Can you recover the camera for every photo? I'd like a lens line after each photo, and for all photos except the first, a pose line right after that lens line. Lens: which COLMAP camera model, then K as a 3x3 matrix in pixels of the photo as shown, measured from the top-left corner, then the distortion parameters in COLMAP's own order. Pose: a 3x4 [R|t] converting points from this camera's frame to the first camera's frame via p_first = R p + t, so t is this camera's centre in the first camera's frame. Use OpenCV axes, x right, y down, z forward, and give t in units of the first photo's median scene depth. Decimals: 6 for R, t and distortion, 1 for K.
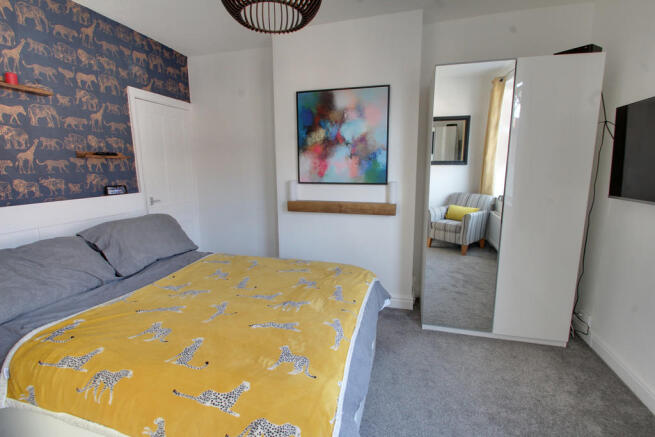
lens RADIAL K [[306.2, 0, 326.4], [0, 306.2, 214.3], [0, 0, 1]] dist [-0.002736, -0.001961]
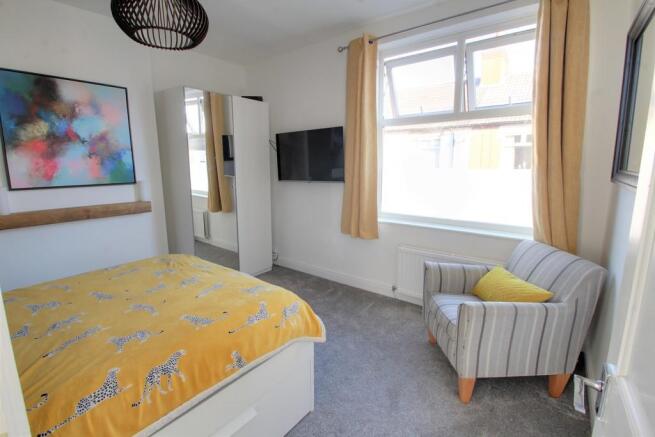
lens RADIAL K [[306.2, 0, 326.5], [0, 306.2, 218.4], [0, 0, 1]] dist [-0.002736, -0.001961]
pose [[0.362202, -0.163359, 0.917673, -0.539161], [0.157036, 0.981144, 0.112676, 0.002655], [-0.918776, 0.103296, 0.381026, 0.020005]]
